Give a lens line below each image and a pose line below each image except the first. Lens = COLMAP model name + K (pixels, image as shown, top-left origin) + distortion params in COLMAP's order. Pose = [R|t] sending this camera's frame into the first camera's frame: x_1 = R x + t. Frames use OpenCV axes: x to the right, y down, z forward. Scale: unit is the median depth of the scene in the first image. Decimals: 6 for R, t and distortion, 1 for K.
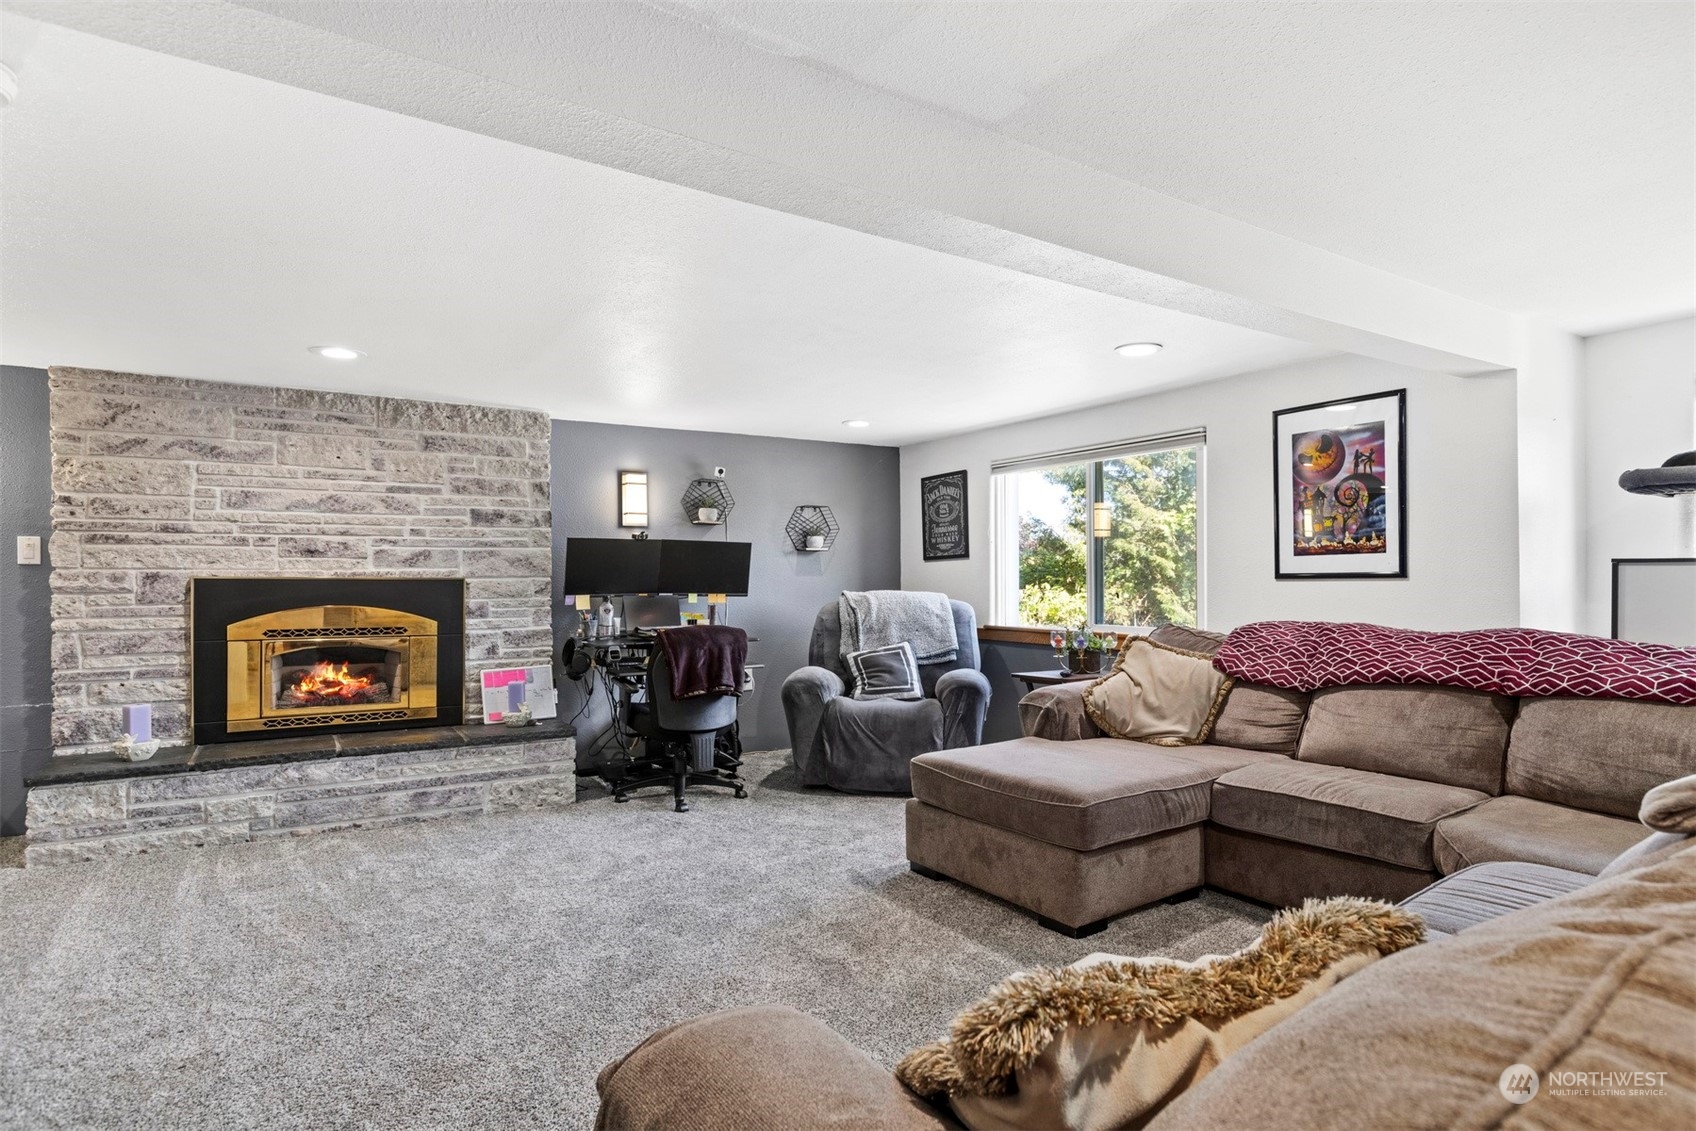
lens RADIAL K [[870.5, 0, 852.1], [0, 870.5, 578.8], [0, 0, 1]] dist [0.005368, -0.001540]
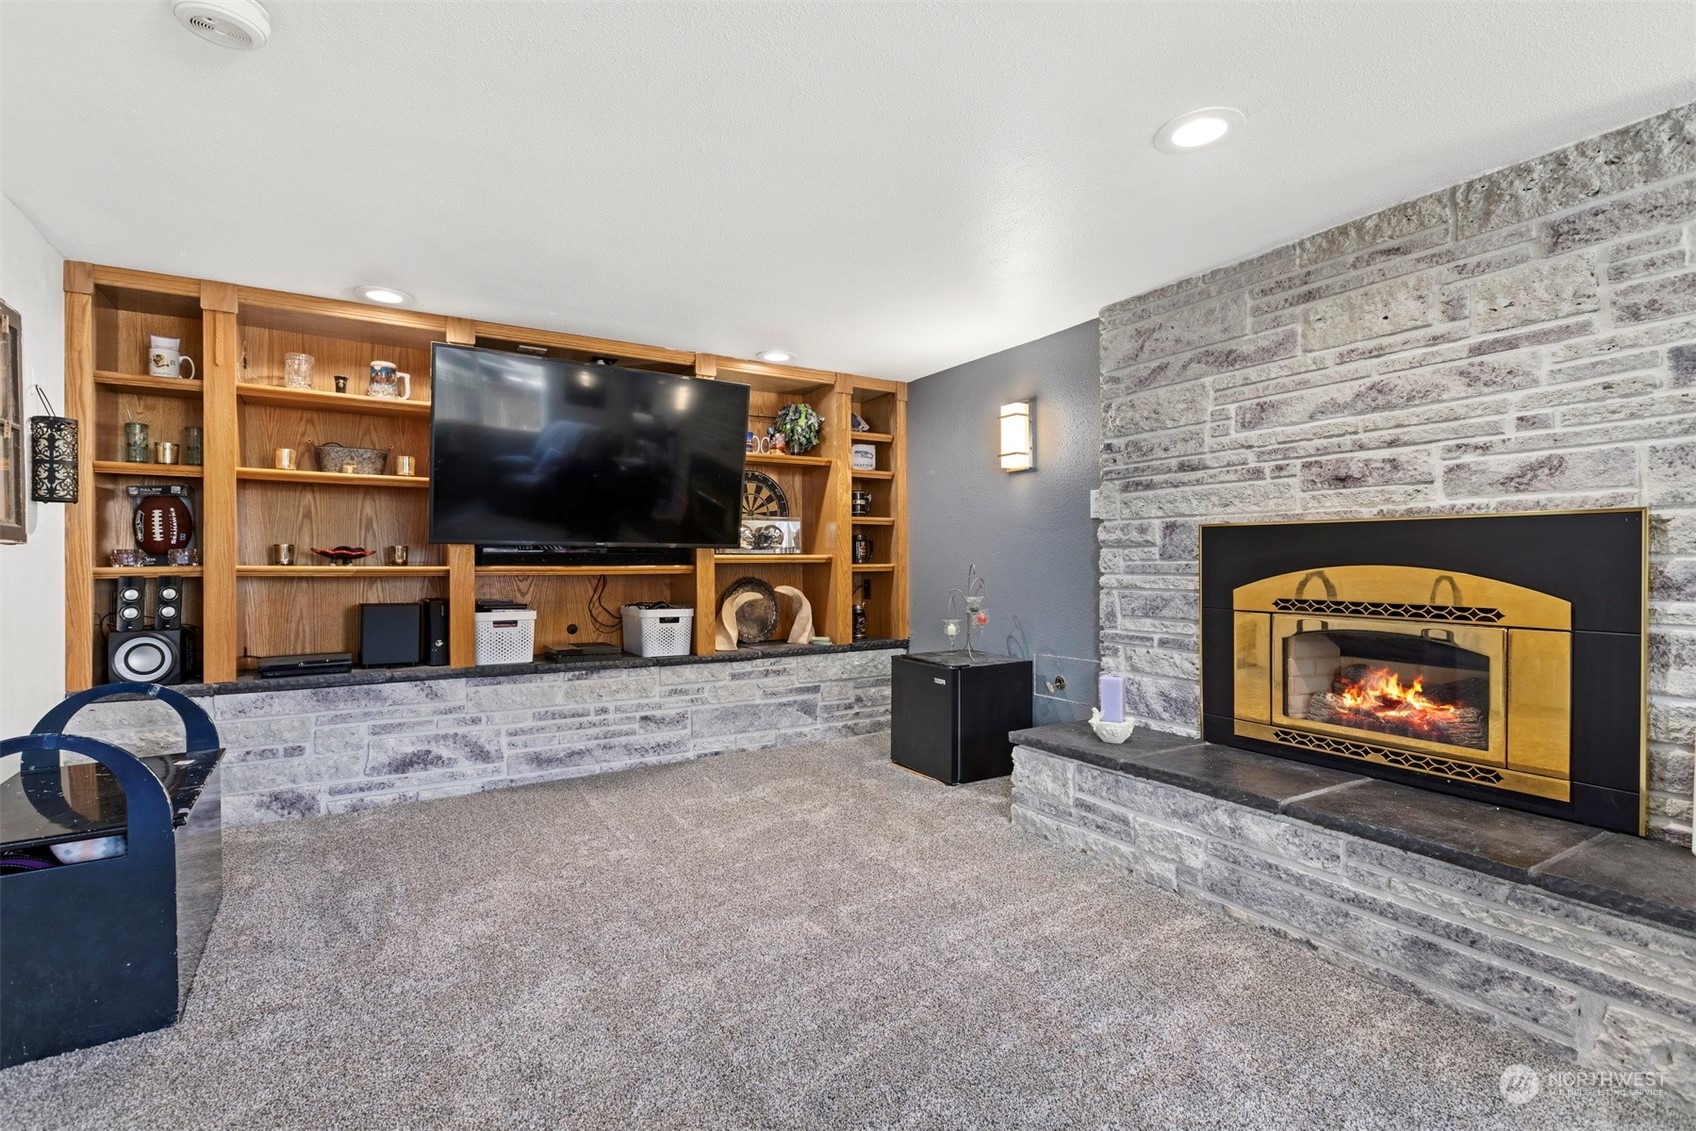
lens RADIAL K [[794.8, 0, 842.4], [0, 794.8, 564.3], [0, 0, 1]] dist [0.000895, -0.002088]
pose [[-0.017080, 0.005640, -0.999838, -0.038452], [0.003515, 0.999978, 0.005581, 0.026937], [0.999848, -0.003419, -0.017099, 0.669115]]
